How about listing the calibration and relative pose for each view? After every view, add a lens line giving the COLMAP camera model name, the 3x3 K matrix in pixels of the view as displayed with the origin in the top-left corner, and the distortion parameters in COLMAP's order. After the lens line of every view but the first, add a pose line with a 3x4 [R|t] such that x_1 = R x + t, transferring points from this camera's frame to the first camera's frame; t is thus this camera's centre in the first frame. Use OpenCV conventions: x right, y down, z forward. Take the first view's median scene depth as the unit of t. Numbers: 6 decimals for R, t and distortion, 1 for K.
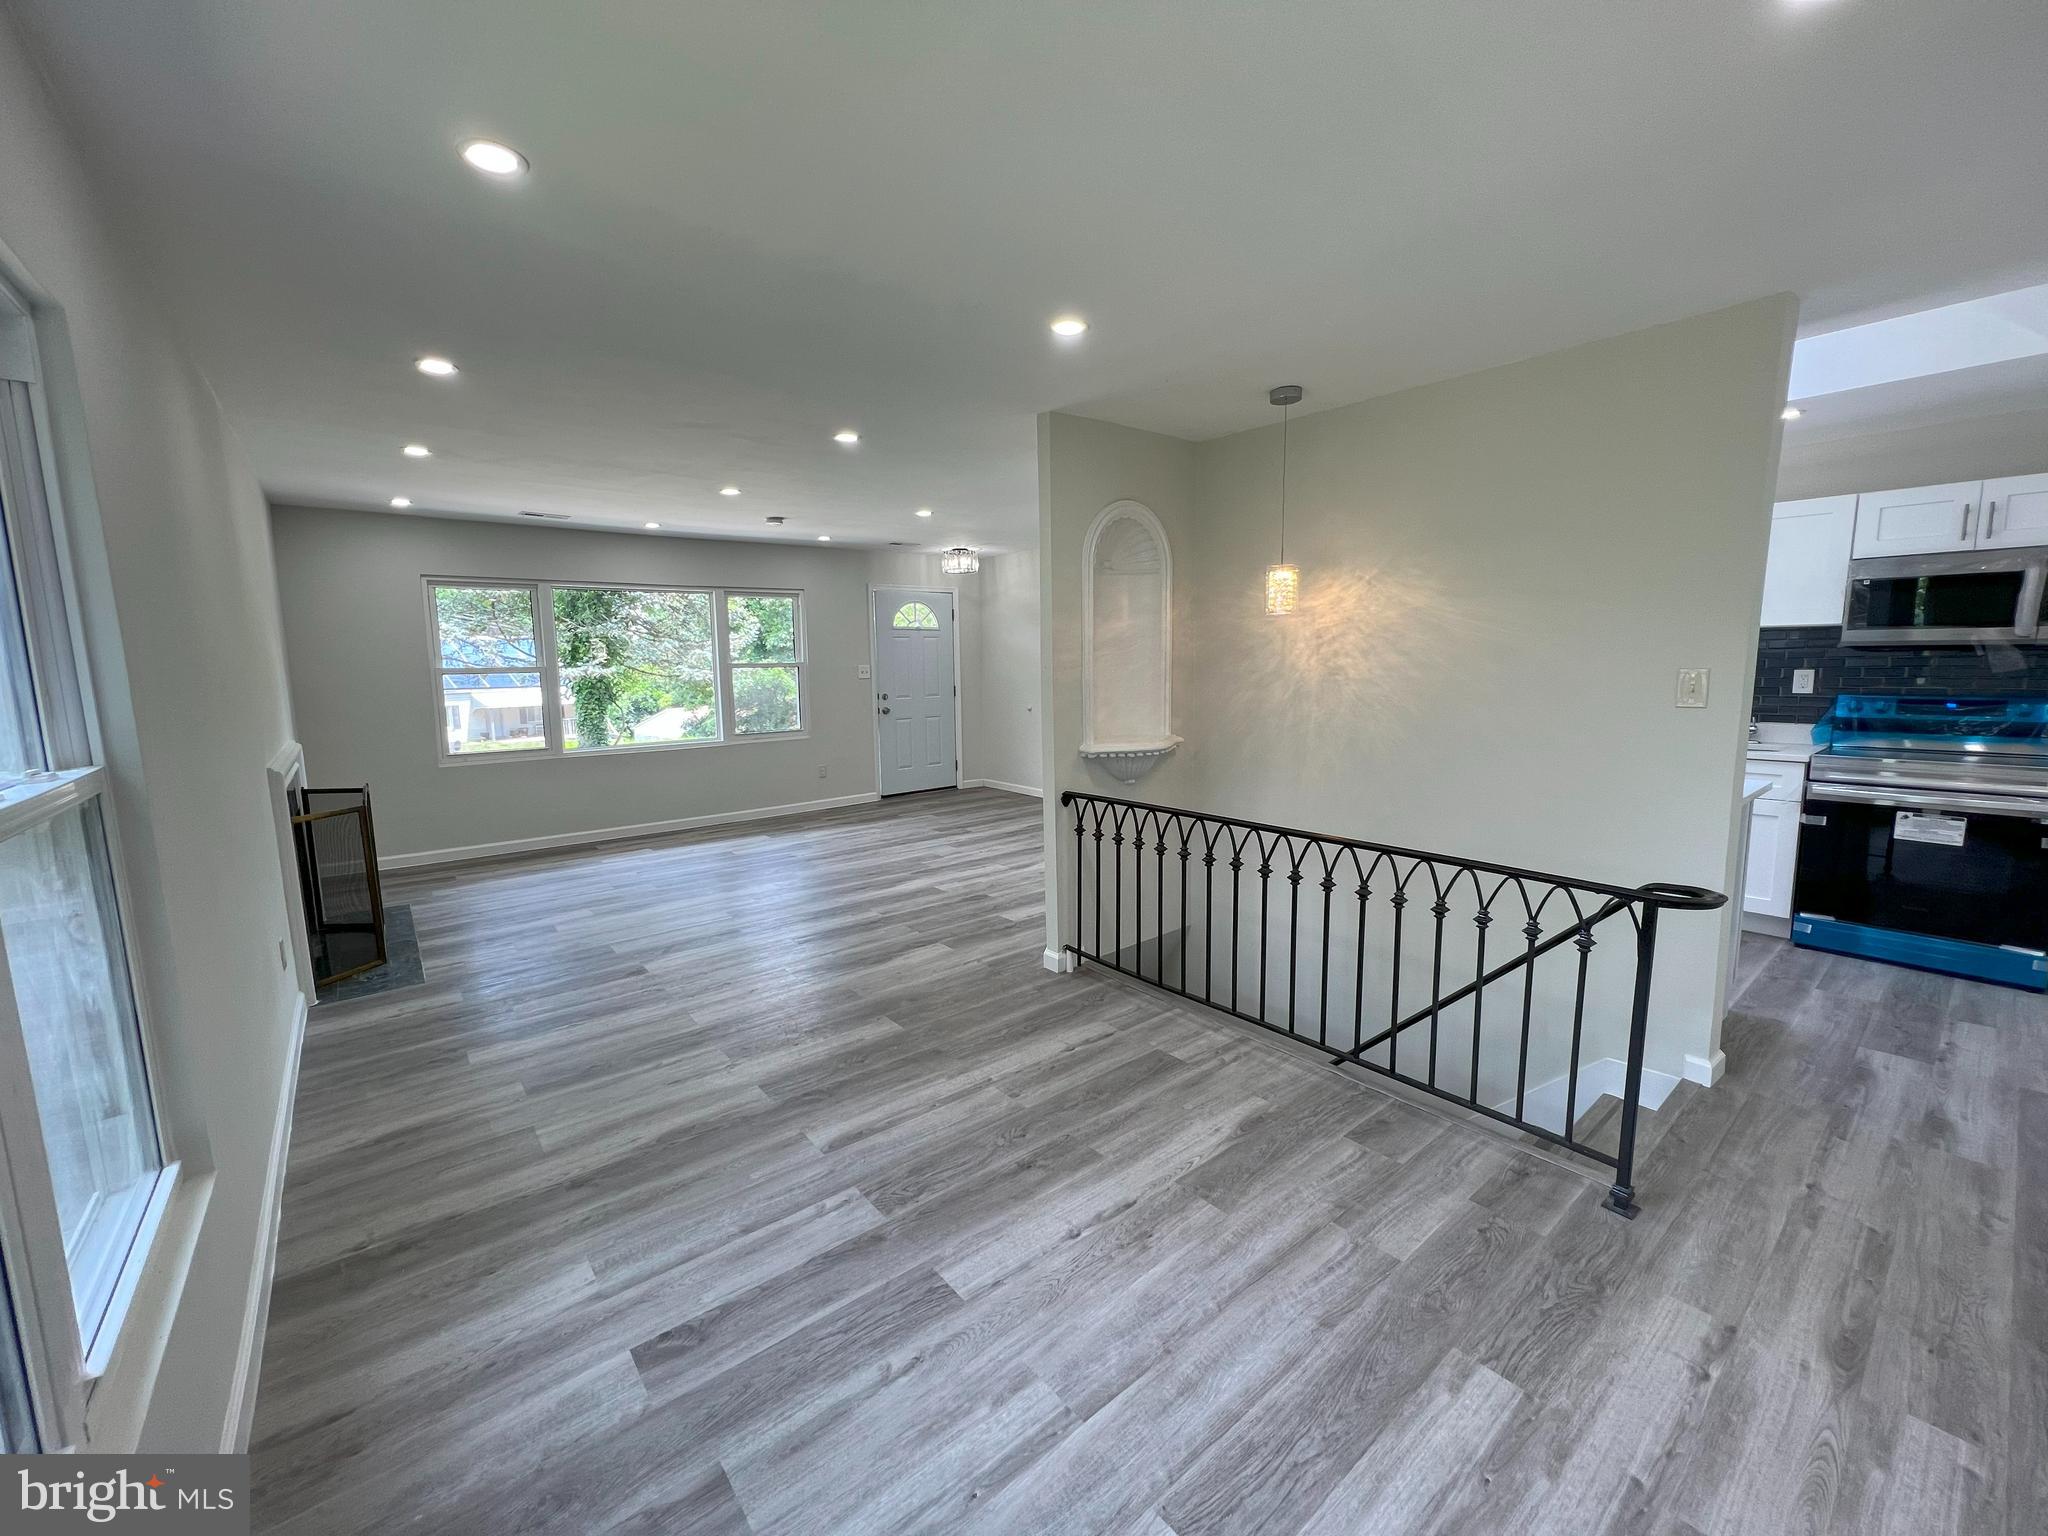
lens RADIAL K [[819.1, 0, 1025.1], [0, 819.1, 760.4], [0, 0, 1]] dist [-0.001378, 0.000337]
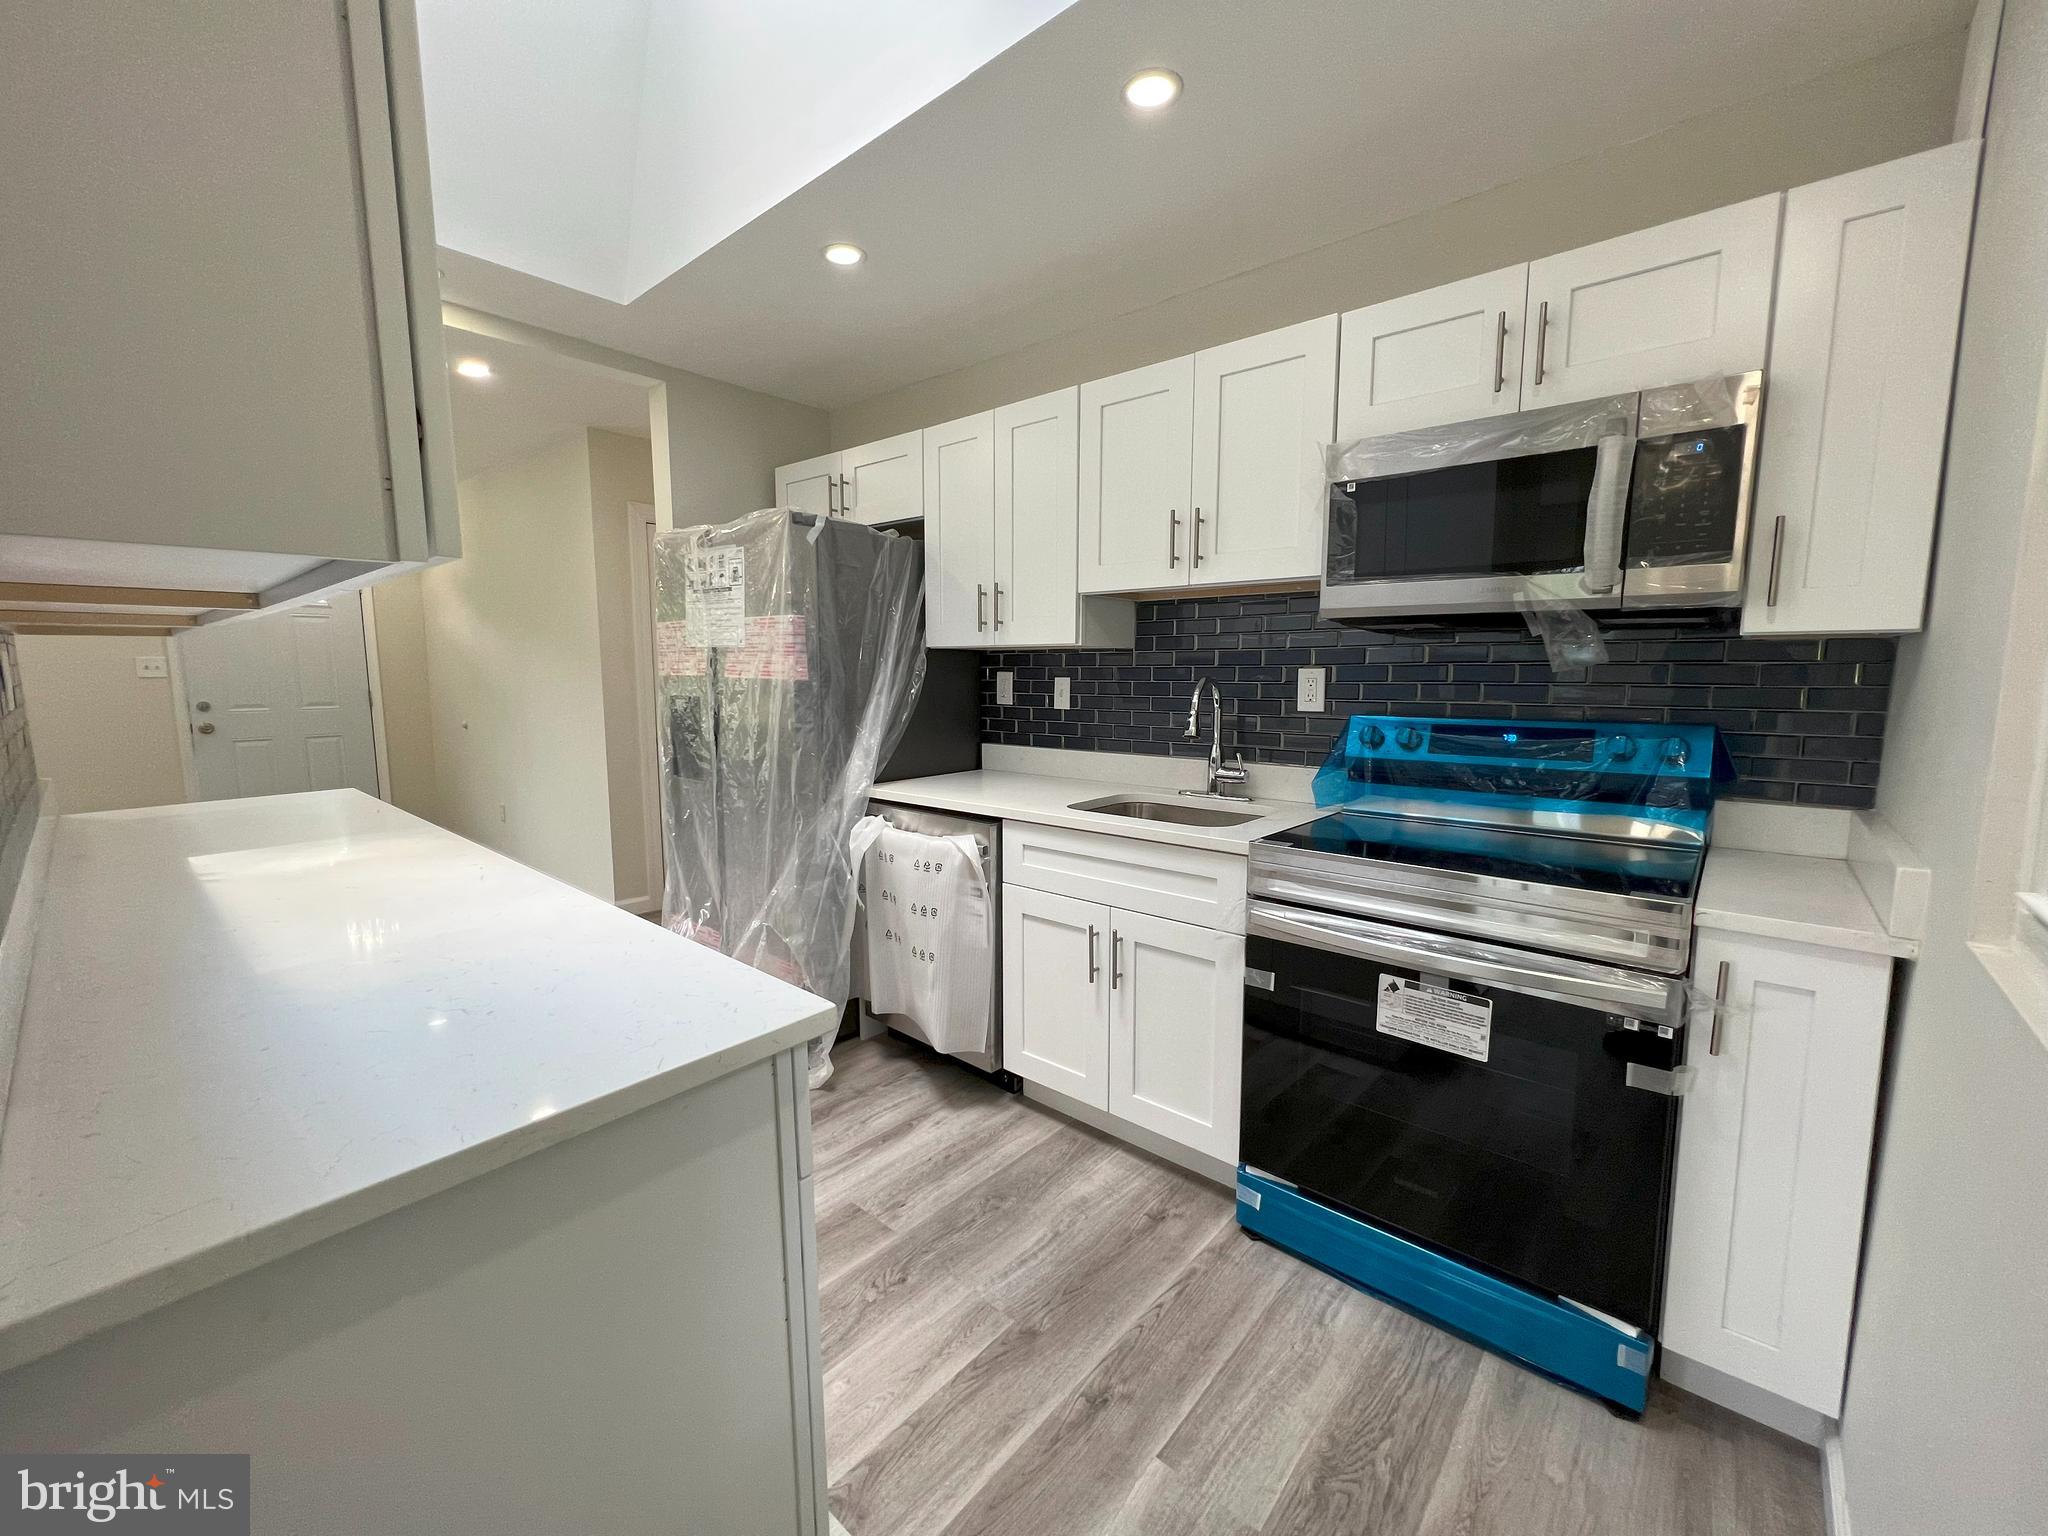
lens RADIAL K [[819.1, 0, 1025.1], [0, 819.1, 760.4], [0, 0, 1]] dist [-0.001378, 0.000337]
pose [[0.985334, -0.006777, 0.170503, 0.797955], [0.008670, 0.999909, -0.010359, -0.053641], [-0.170417, 0.011685, 0.985303, 0.585597]]
